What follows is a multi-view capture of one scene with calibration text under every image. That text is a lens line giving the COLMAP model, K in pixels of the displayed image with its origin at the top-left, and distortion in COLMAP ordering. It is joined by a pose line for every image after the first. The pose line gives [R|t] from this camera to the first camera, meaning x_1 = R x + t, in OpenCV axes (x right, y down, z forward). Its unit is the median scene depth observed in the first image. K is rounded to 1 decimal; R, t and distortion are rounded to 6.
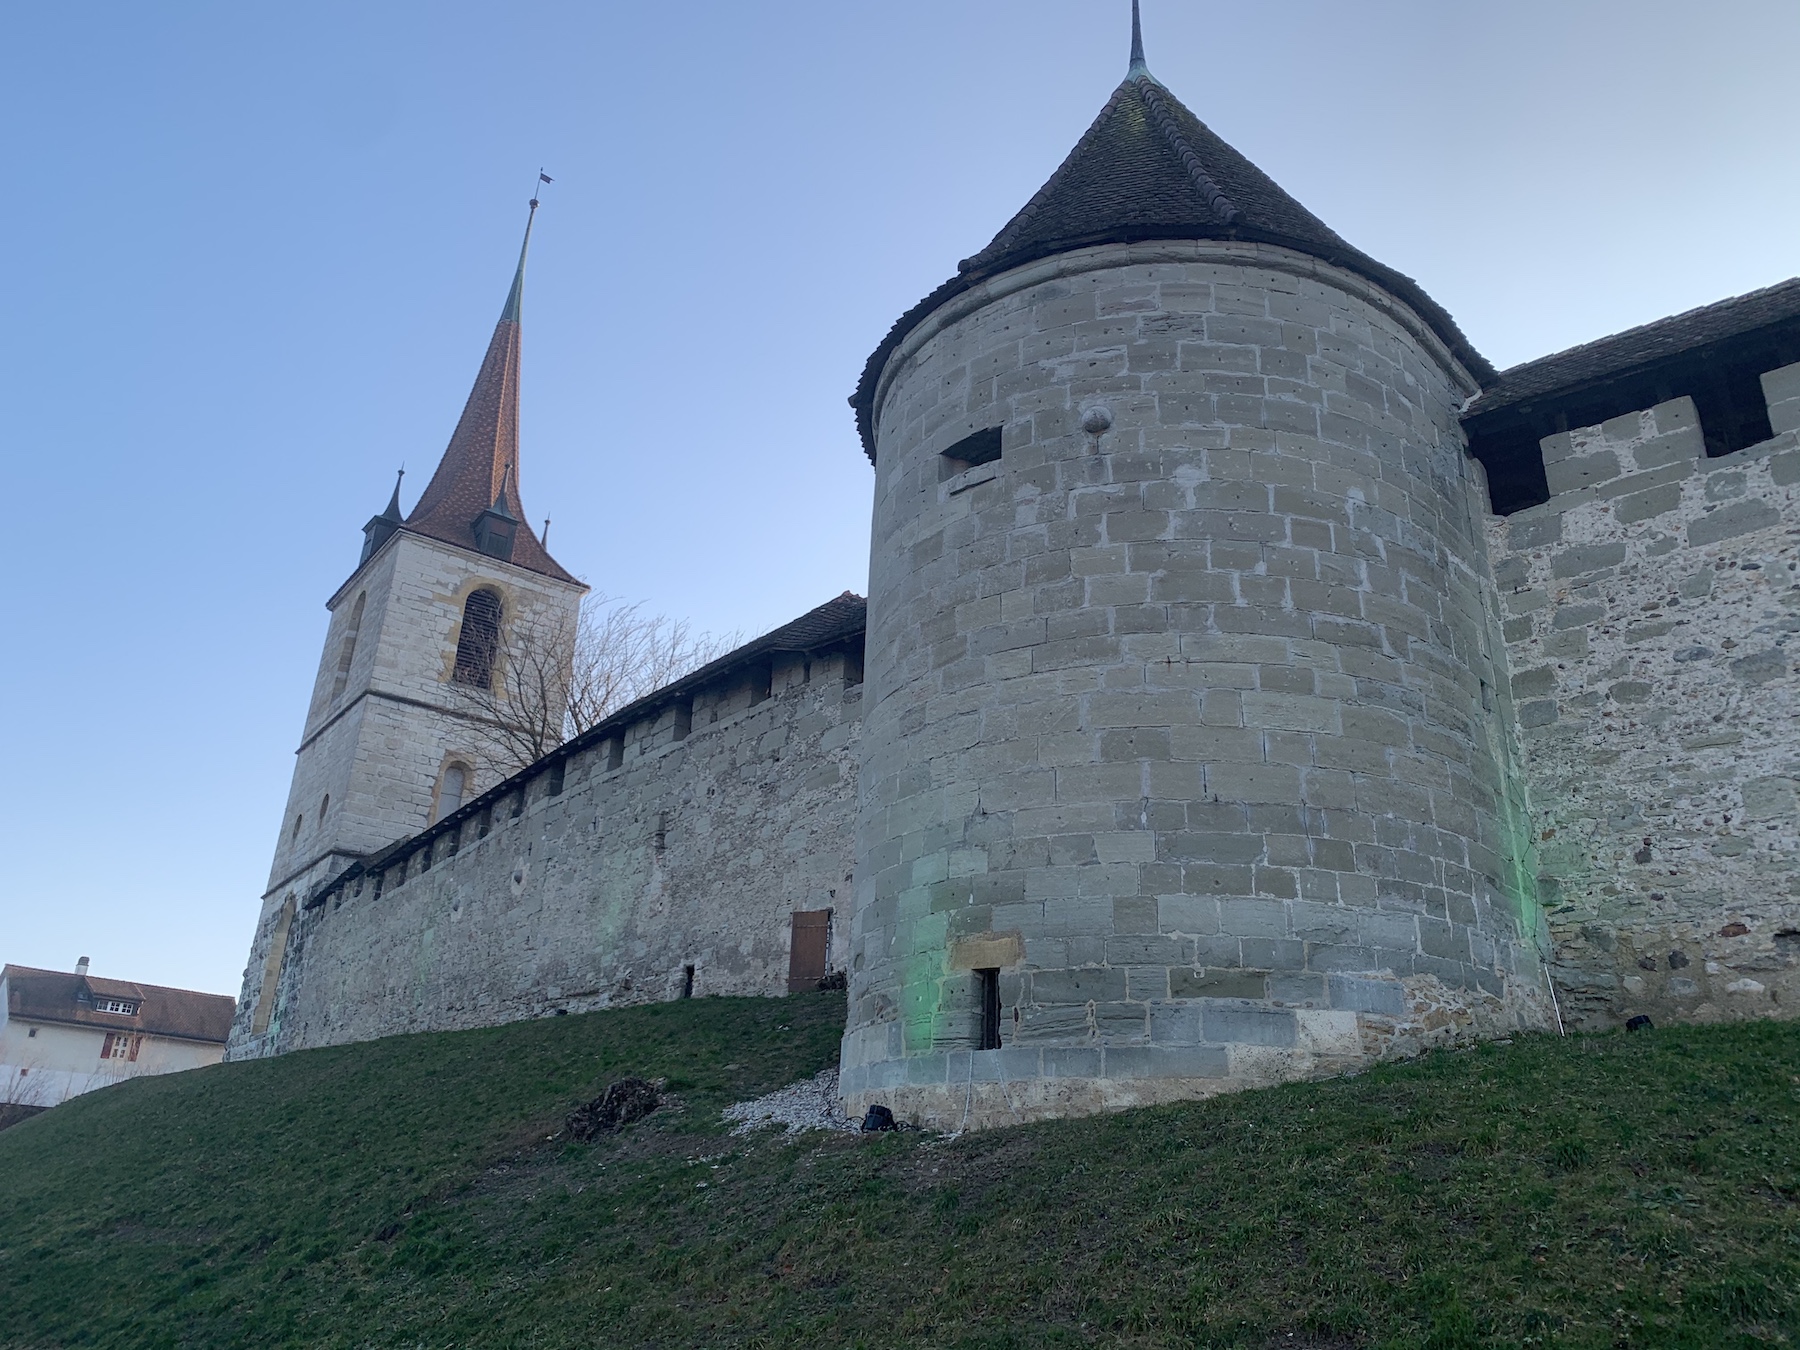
lens RADIAL K [[1374.2, 0, 900.0], [0, 1374.2, 675.0], [0, 0, 1]] dist [0.097150, -0.170956]
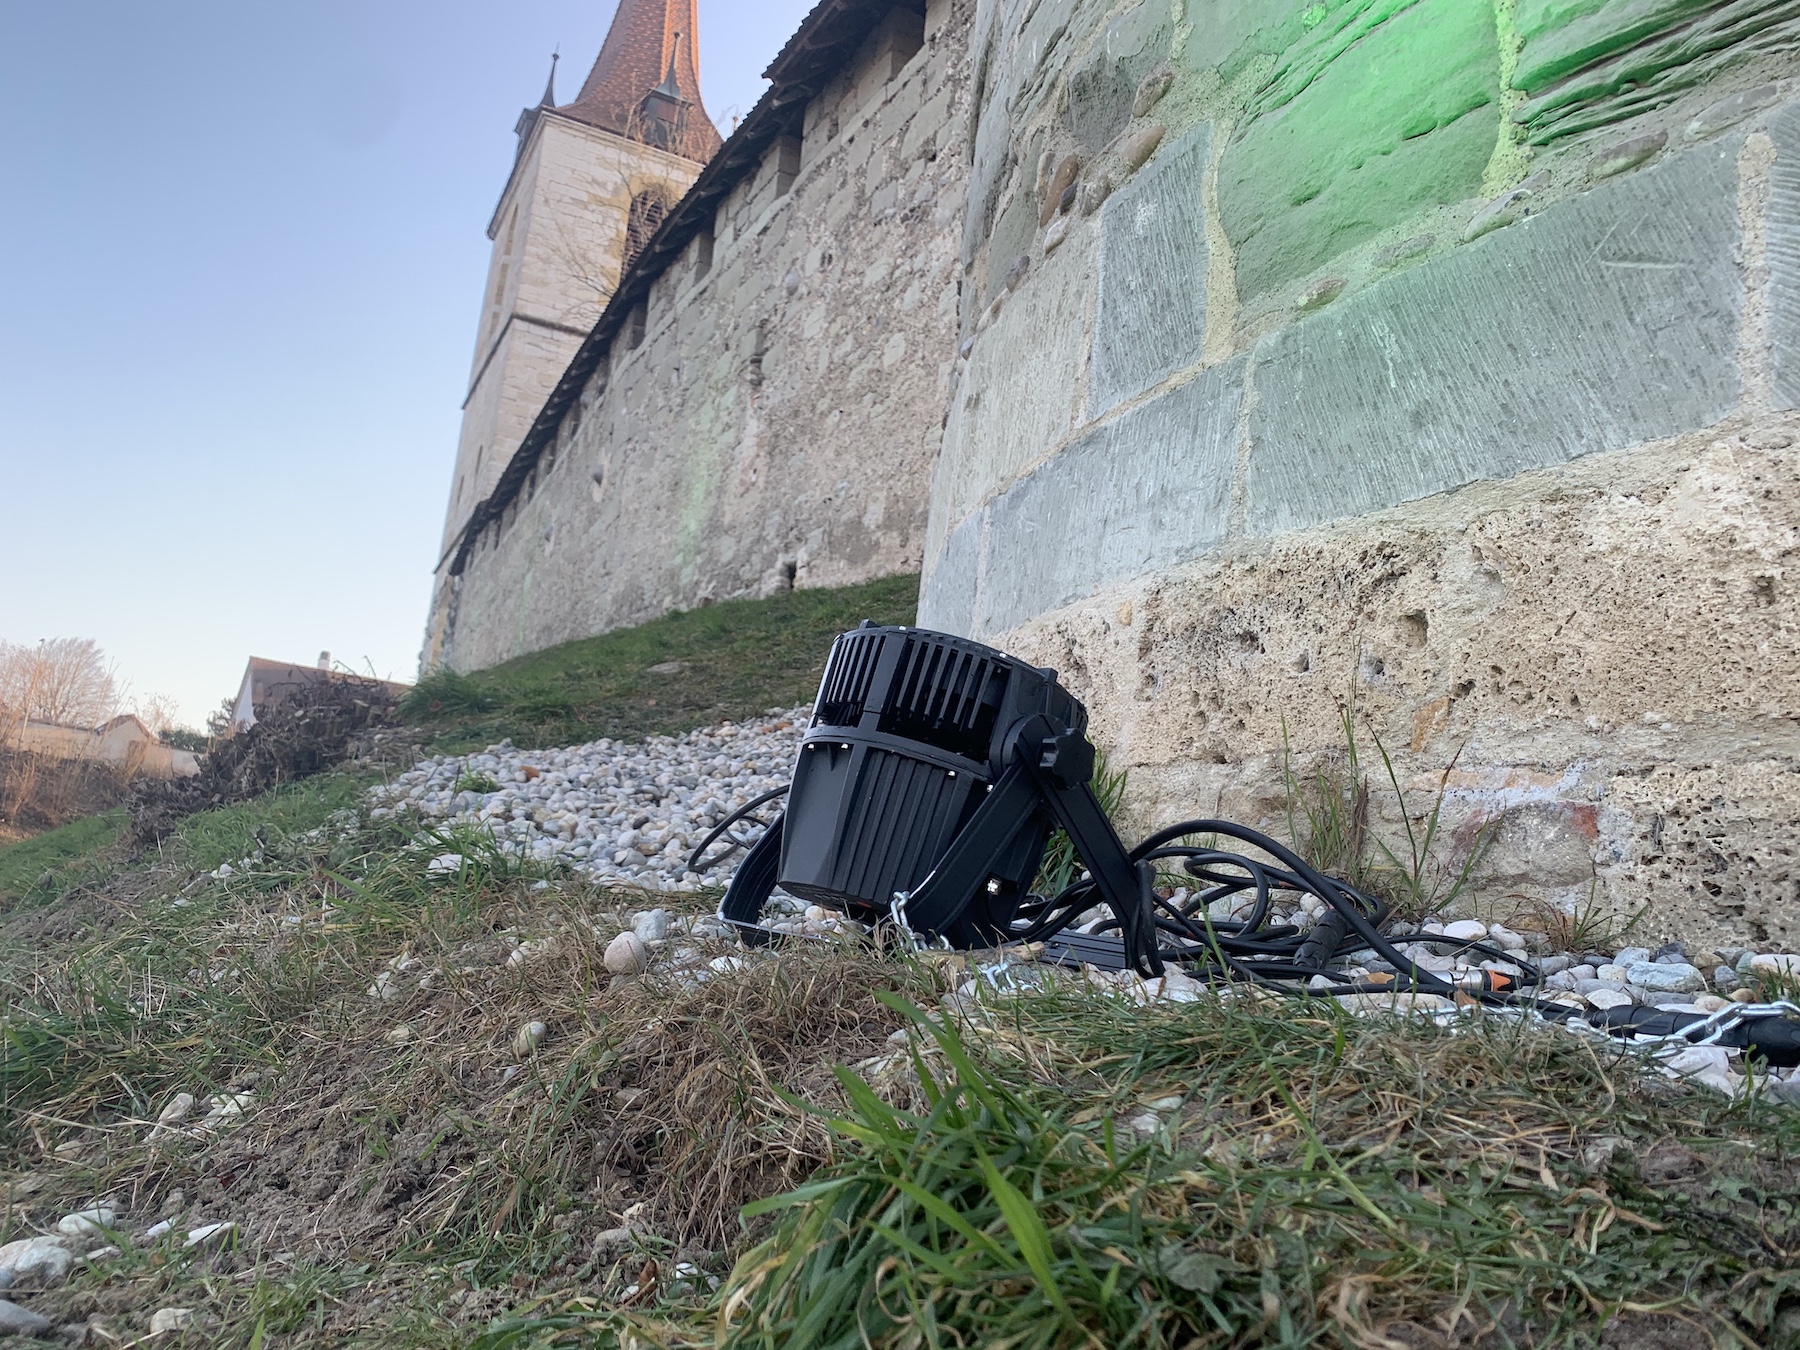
lens RADIAL K [[1374.2, 0, 900.0], [0, 1374.2, 675.0], [0, 0, 1]] dist [0.097150, -0.170956]
pose [[0.981397, 0.011367, -0.191651, -0.000525], [0.026020, 0.981160, 0.191436, 0.137024], [0.190216, -0.192861, 0.962612, 0.424105]]
